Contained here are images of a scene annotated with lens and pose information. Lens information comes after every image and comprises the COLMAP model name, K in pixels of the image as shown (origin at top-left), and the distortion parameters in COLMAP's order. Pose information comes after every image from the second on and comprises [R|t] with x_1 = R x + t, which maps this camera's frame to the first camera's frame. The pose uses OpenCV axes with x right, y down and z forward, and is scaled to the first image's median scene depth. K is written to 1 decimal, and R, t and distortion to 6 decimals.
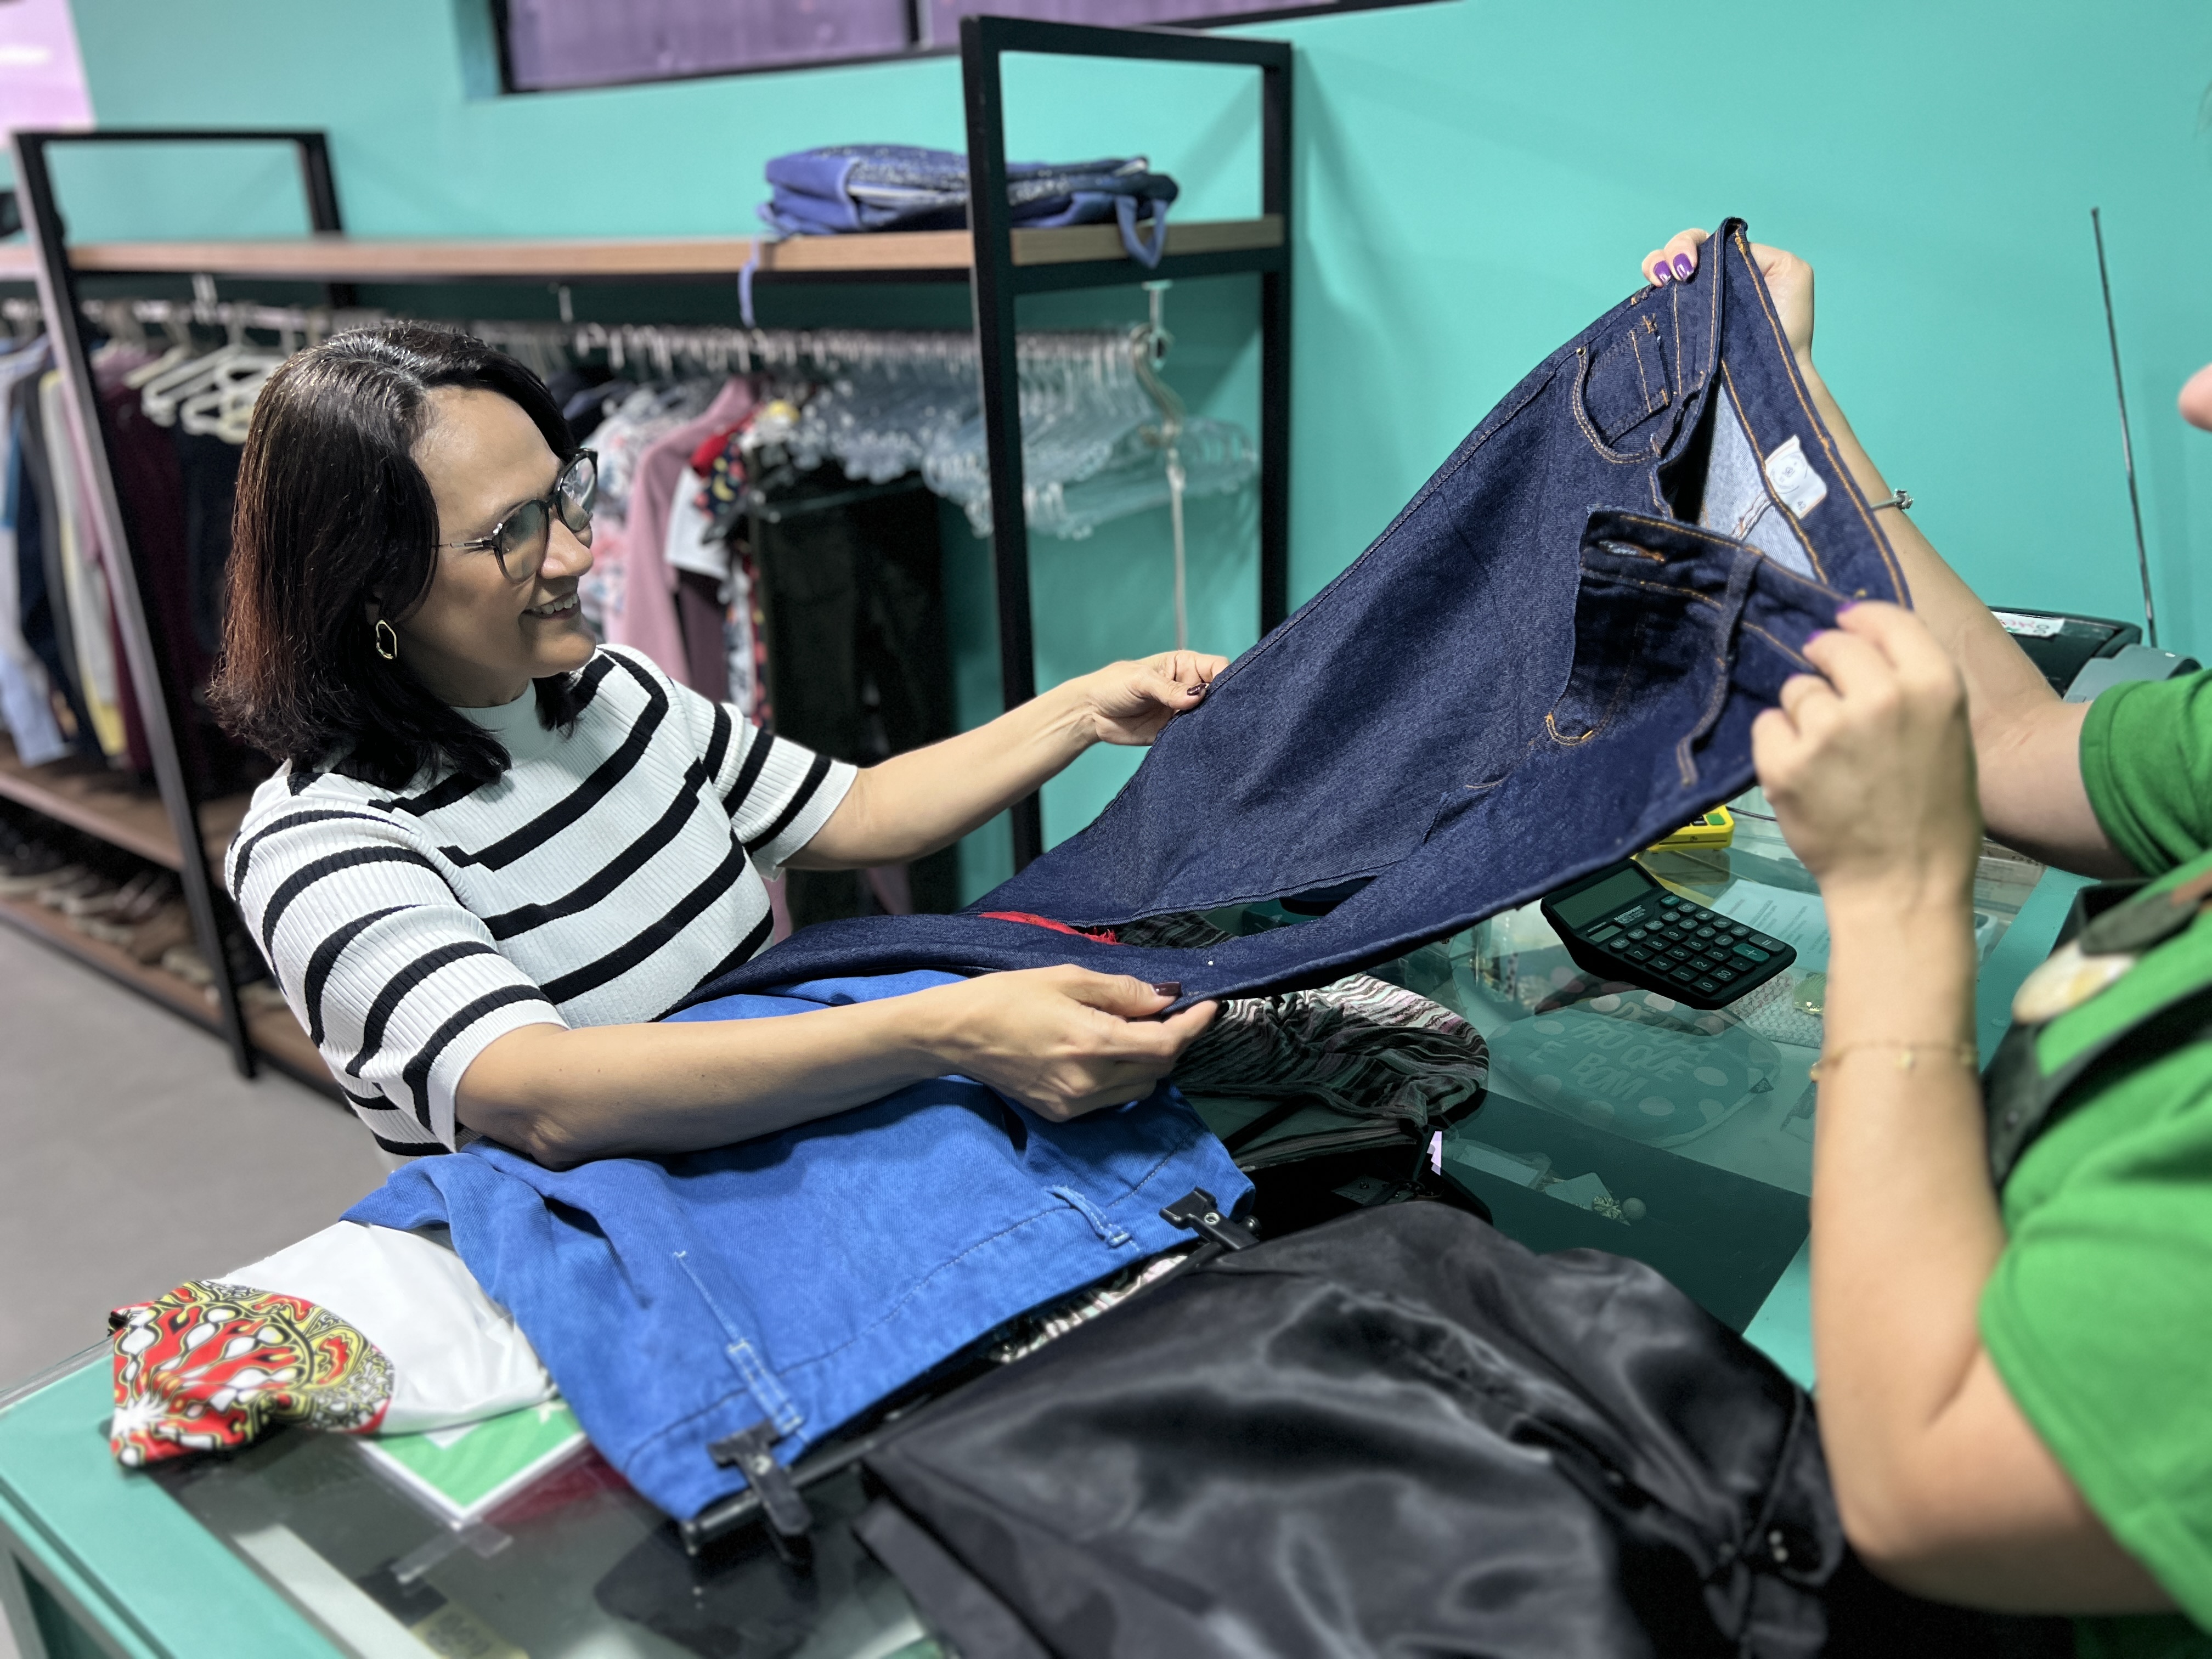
lens RADIAL K [[1684.0, 0, 1106.0], [0, 1684.0, 829.5], [0, 0, 1]] dist [0.011825, 0.008006]
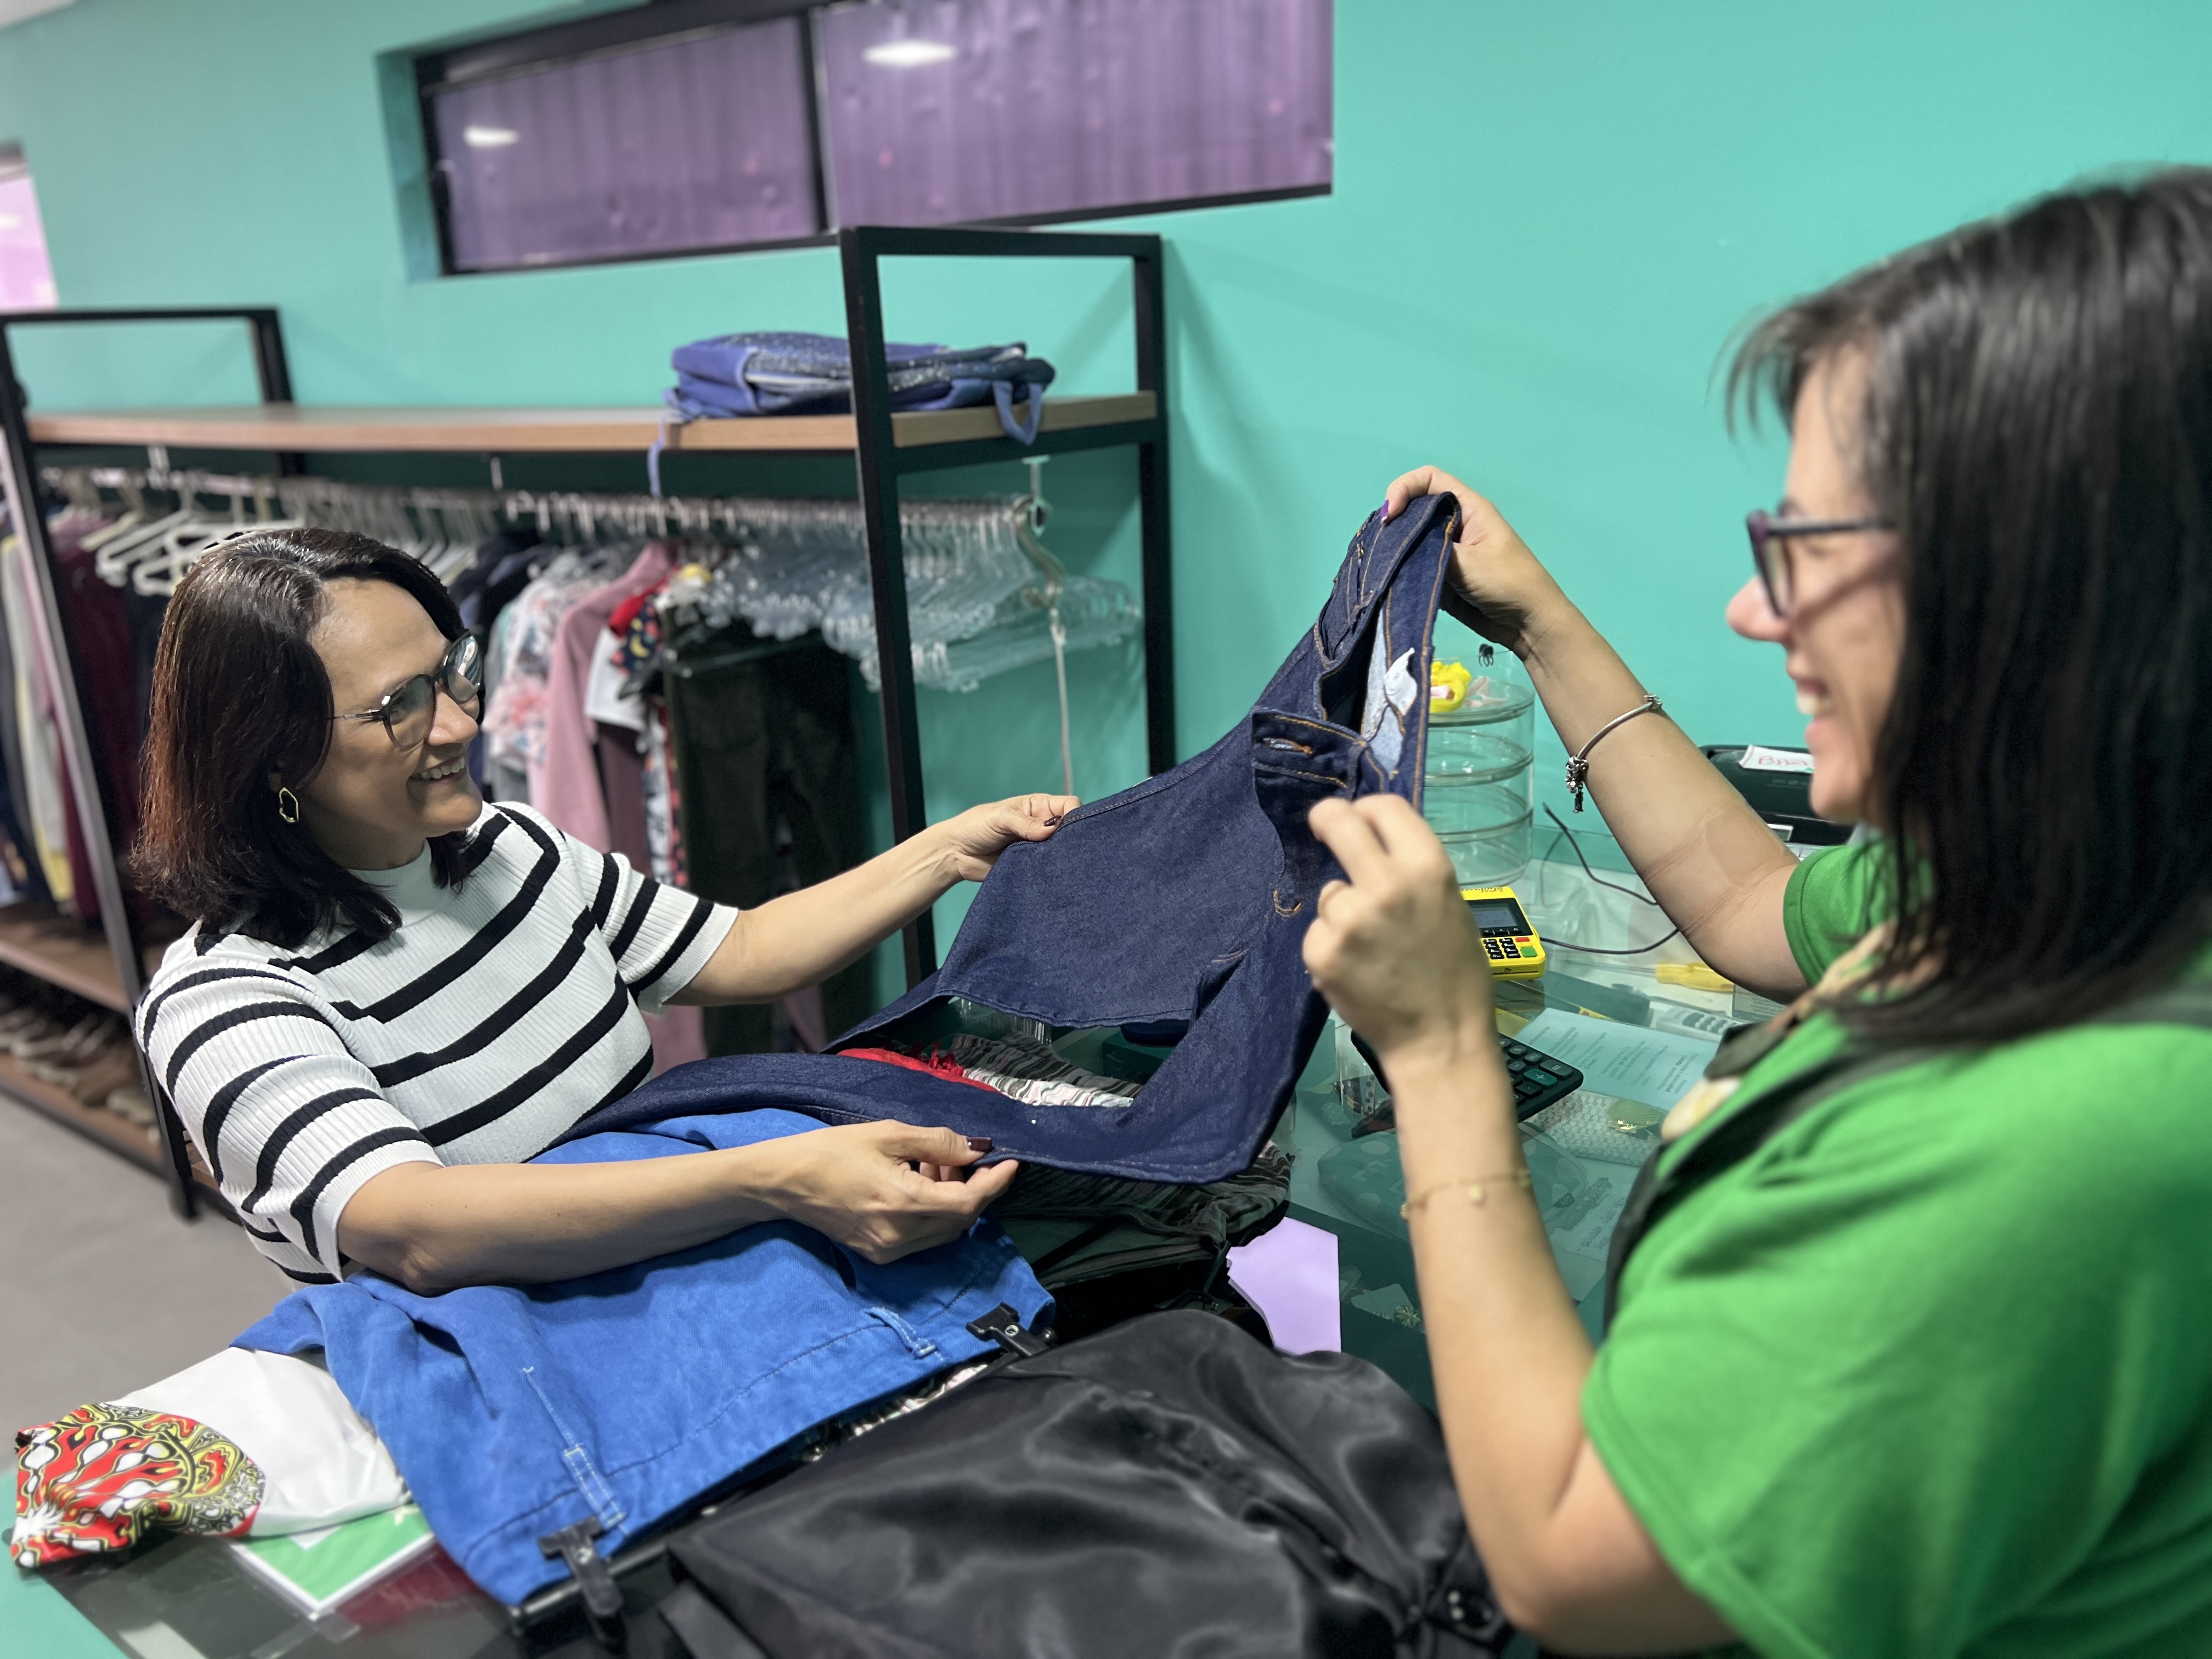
lens RADIAL K [[1706.3, 0, 1103.2], [0, 1706.3, 837.9], [0, 0, 1]] dist [0.032104, -0.036932]
pose [[0.999865, -0.014270, 0.008173, 0.101532], [0.014765, 0.997827, -0.064212, -0.016457], [-0.007239, 0.064324, 0.997903, -0.127332]]
